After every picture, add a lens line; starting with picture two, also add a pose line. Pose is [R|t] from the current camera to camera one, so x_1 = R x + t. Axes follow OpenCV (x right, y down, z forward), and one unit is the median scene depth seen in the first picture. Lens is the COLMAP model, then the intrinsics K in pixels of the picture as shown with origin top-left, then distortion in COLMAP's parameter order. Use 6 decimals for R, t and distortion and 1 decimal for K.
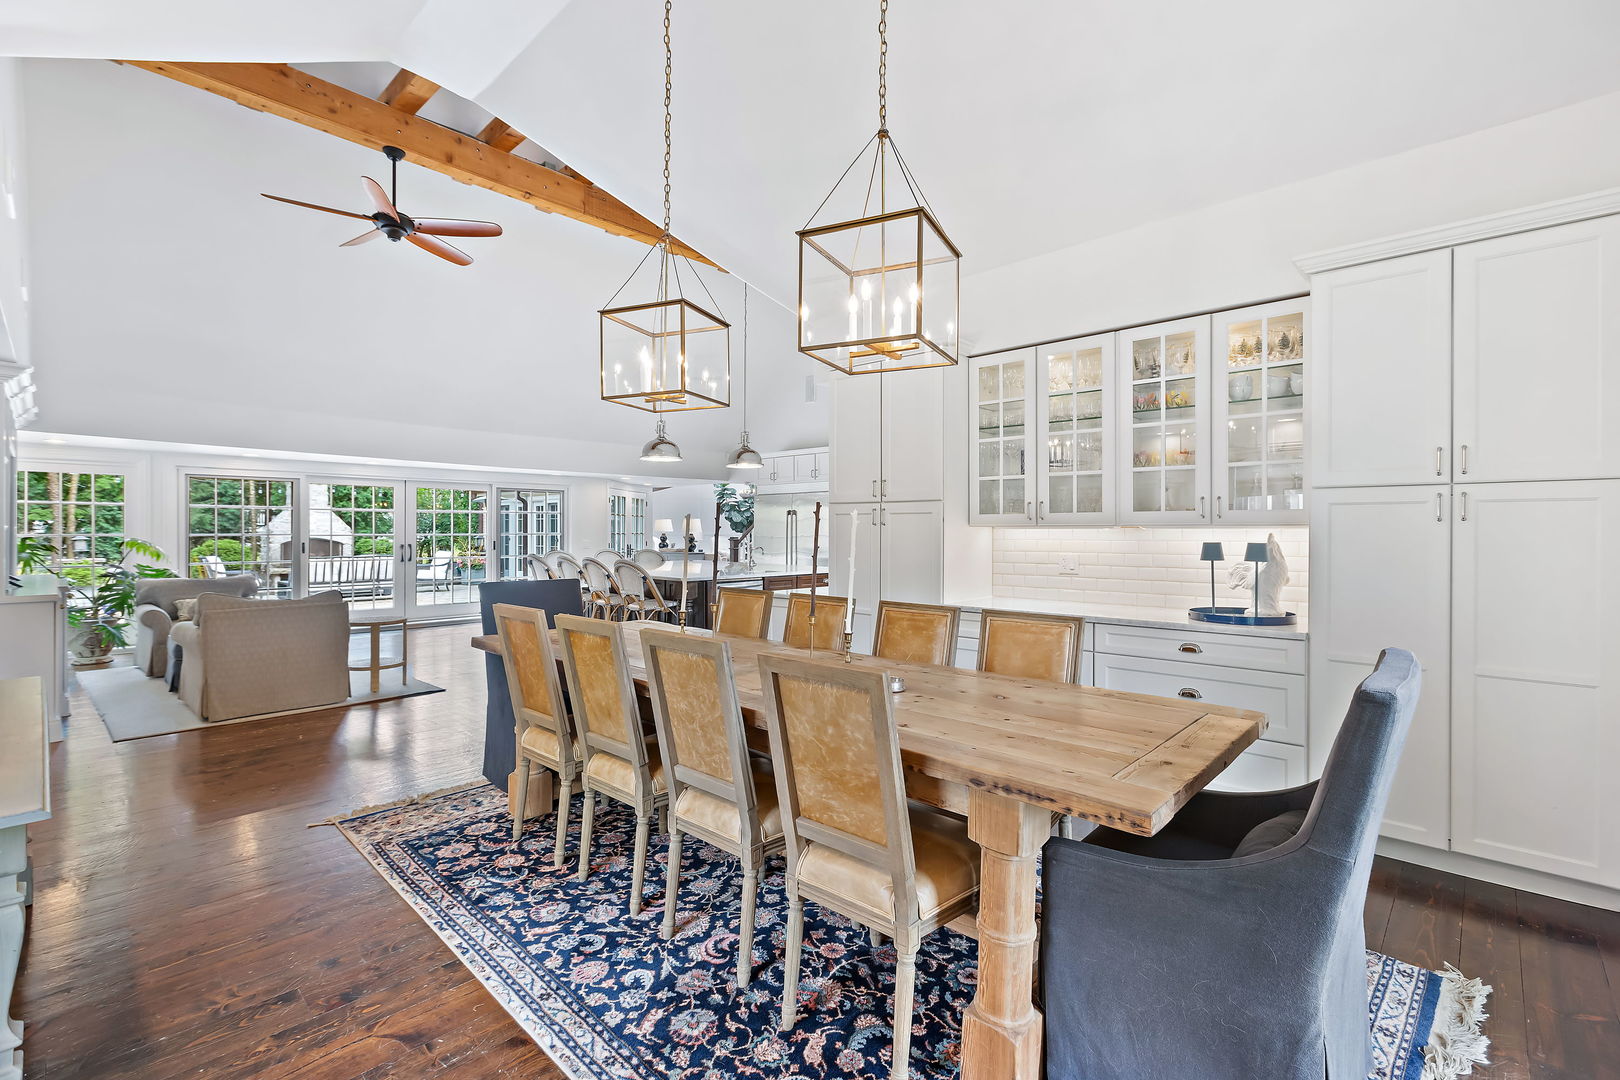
lens RADIAL K [[711.1, 0, 806.0], [0, 711.1, 534.9], [0, 0, 1]] dist [-0.001057, -0.000358]
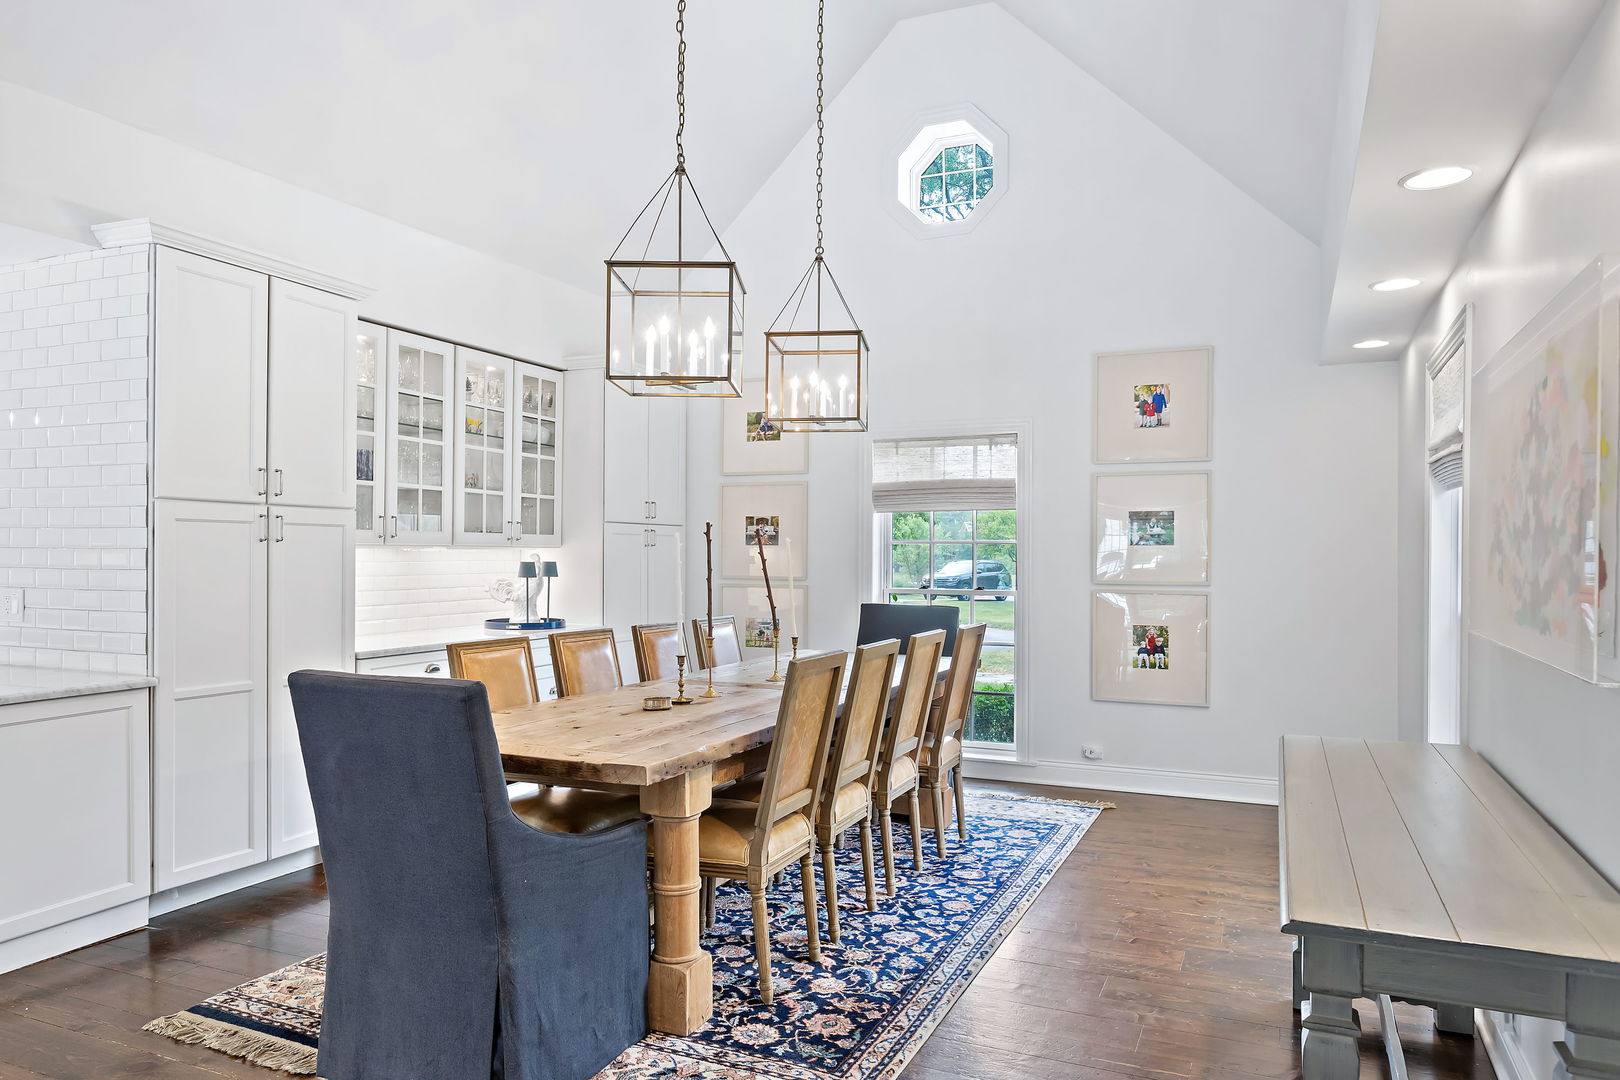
lens RADIAL K [[1091.4, 0, 808.9], [0, 1091.4, 546.2], [0, 0, 1]] dist [0.003683, 0.000482]
pose [[-0.335546, 0.005790, 0.942006, -1.619883], [0.000926, 0.999983, -0.005817, -0.005262], [-0.942023, -0.001080, -0.335546, 1.510301]]
